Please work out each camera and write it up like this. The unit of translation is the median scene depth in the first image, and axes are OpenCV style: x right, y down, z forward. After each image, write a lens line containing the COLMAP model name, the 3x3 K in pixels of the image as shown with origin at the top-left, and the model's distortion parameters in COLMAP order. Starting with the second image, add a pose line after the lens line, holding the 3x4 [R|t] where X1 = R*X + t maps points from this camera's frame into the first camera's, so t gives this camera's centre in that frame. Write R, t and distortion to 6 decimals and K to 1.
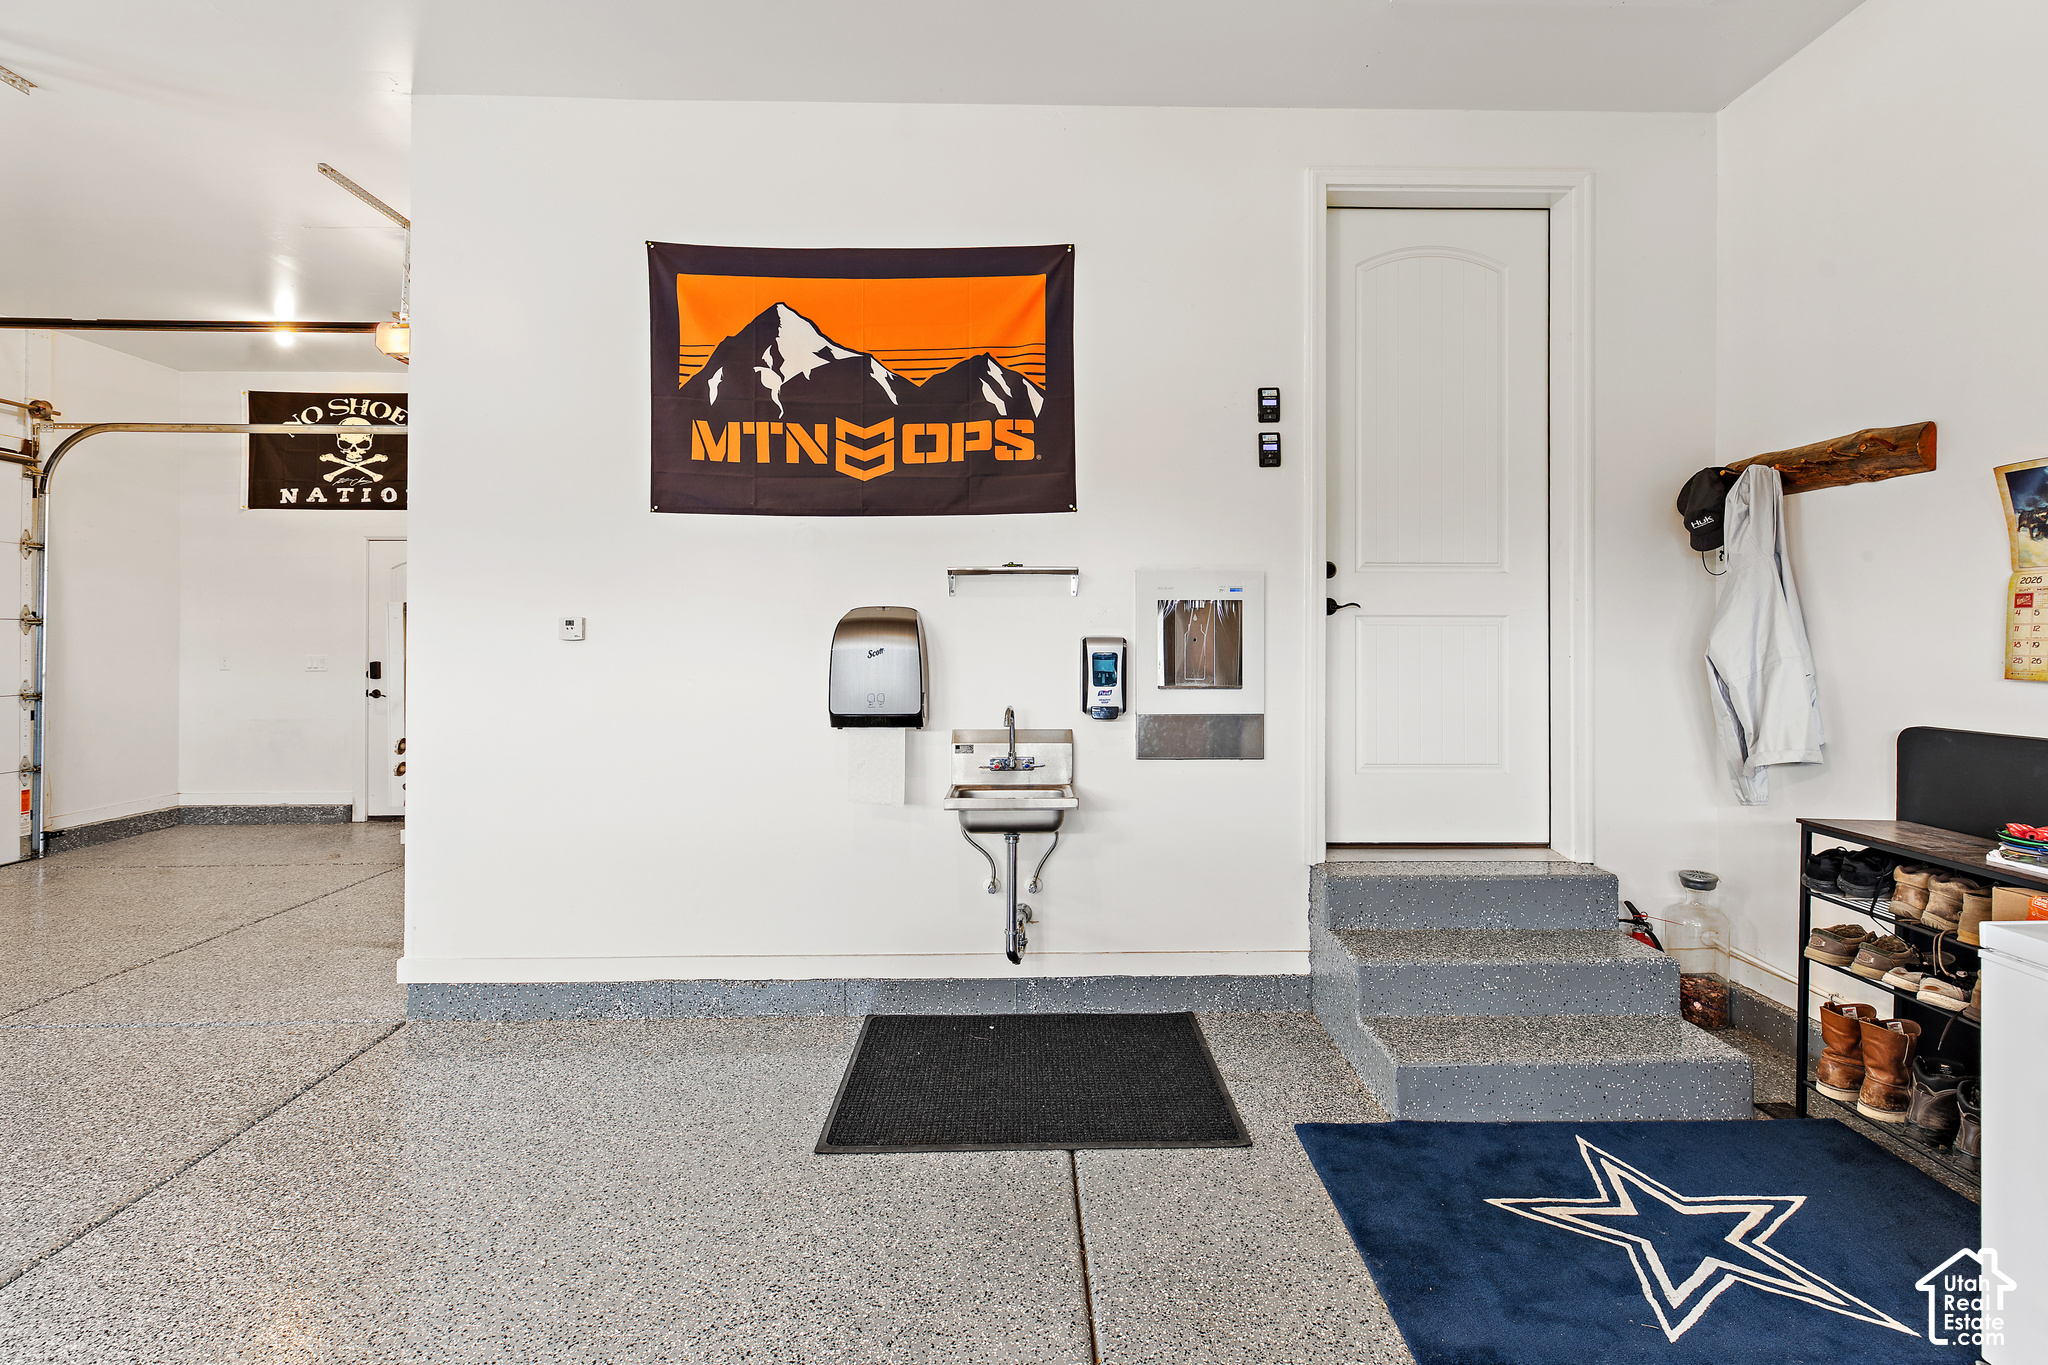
lens RADIAL K [[981.3, 0, 1034.8], [0, 981.3, 637.7], [0, 0, 1]] dist [0.019367, 0.000357]
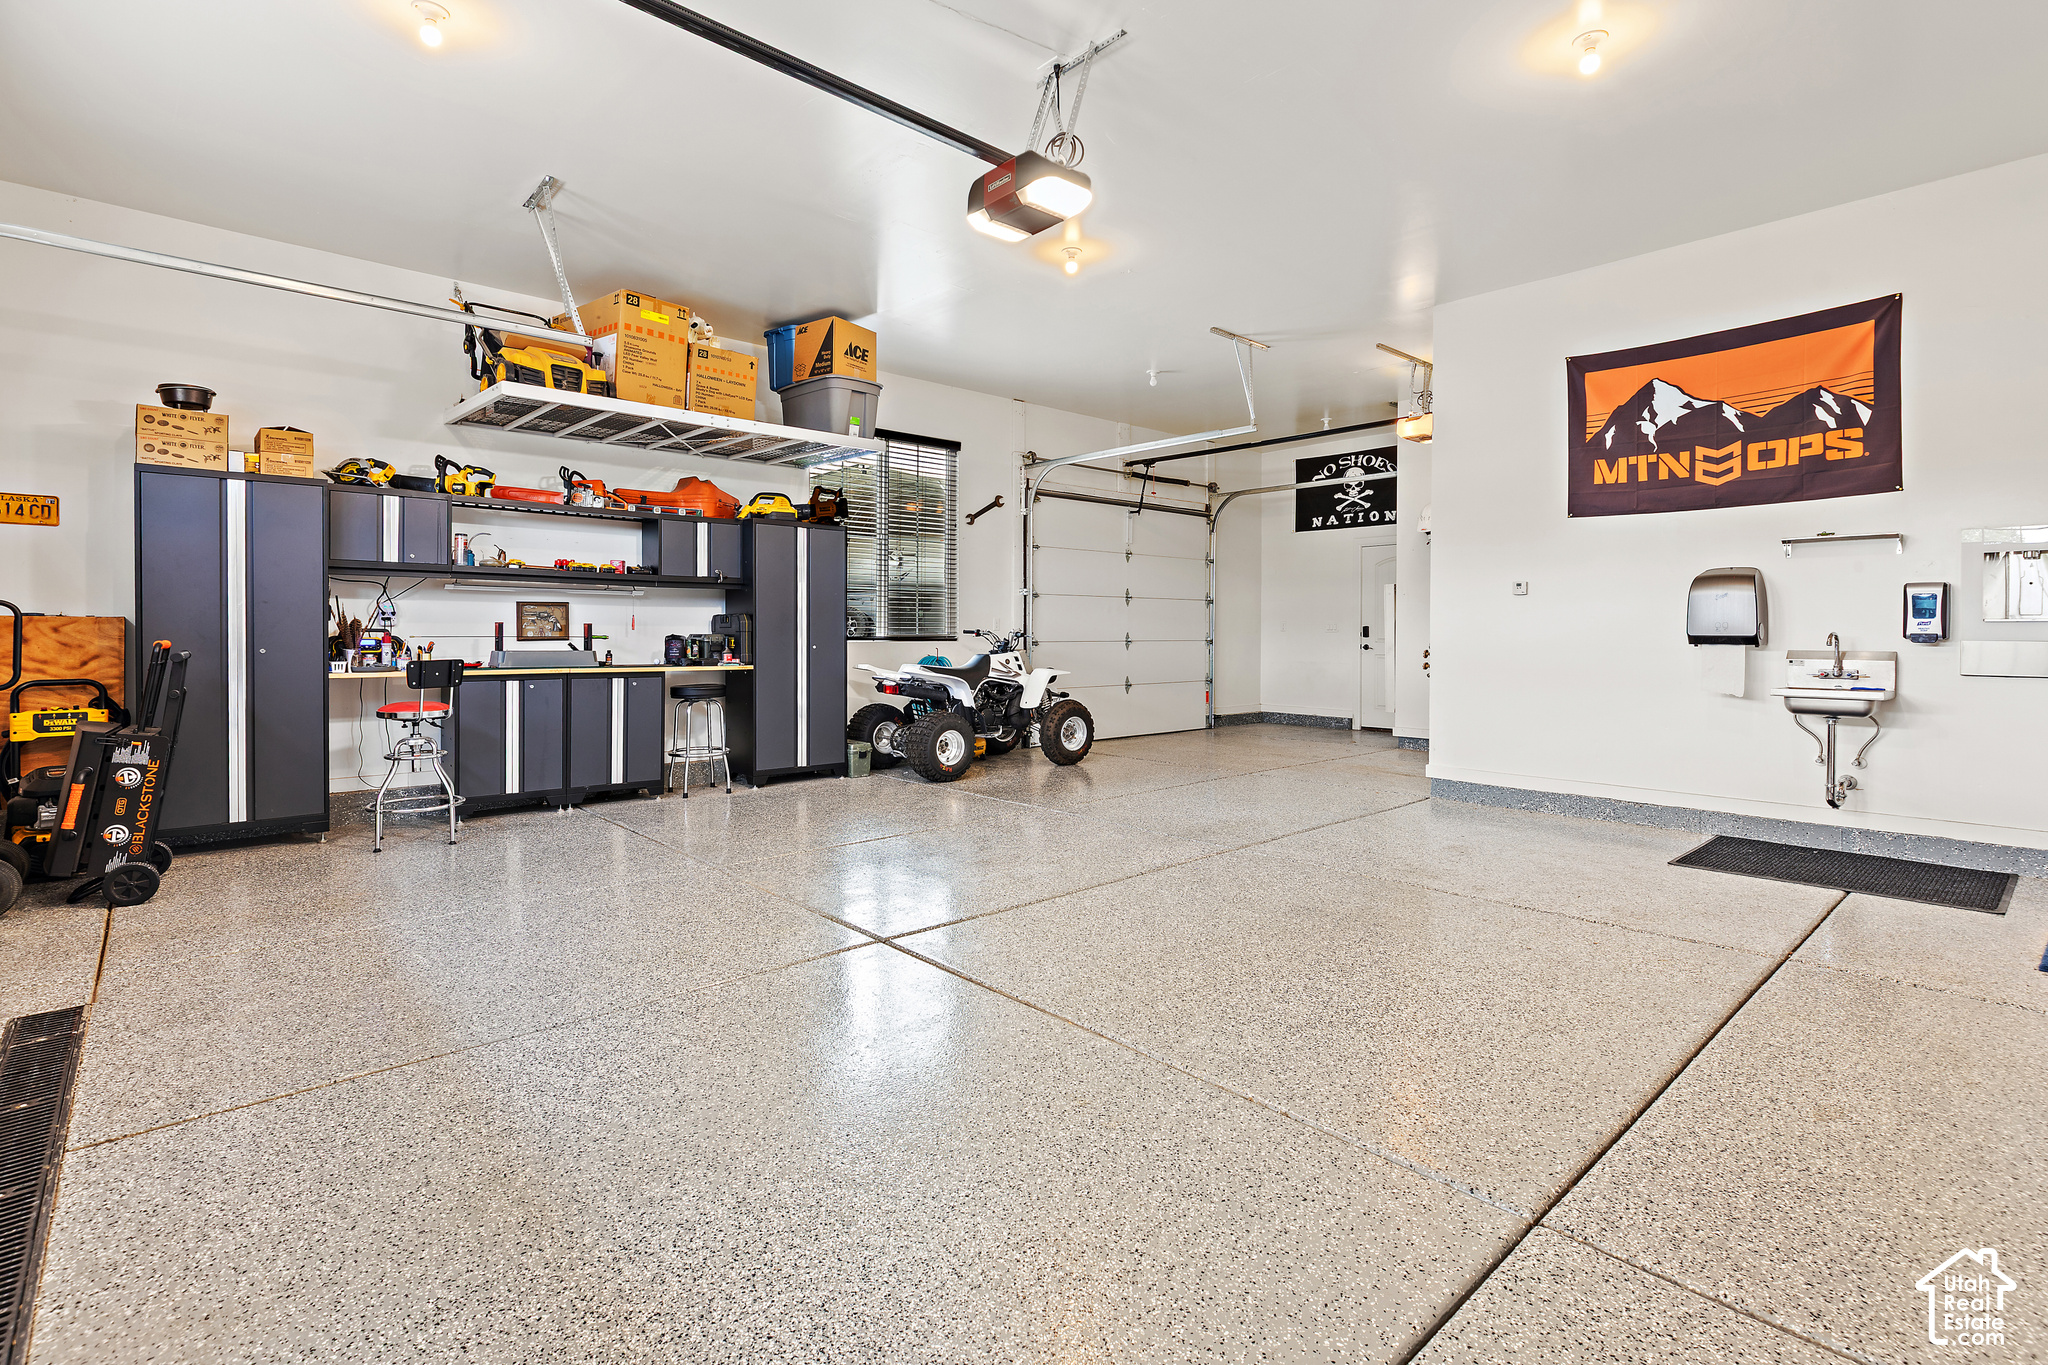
lens RADIAL K [[958.5, 0, 1038.8], [0, 958.5, 630.3], [0, 0, 1]] dist [-0.013957, 0.000563]
pose [[0.657744, 0.003008, -0.753236, 0.242957], [-0.003197, 0.999994, 0.001203, 0.065207], [0.753235, 0.001617, 0.657749, -0.749456]]
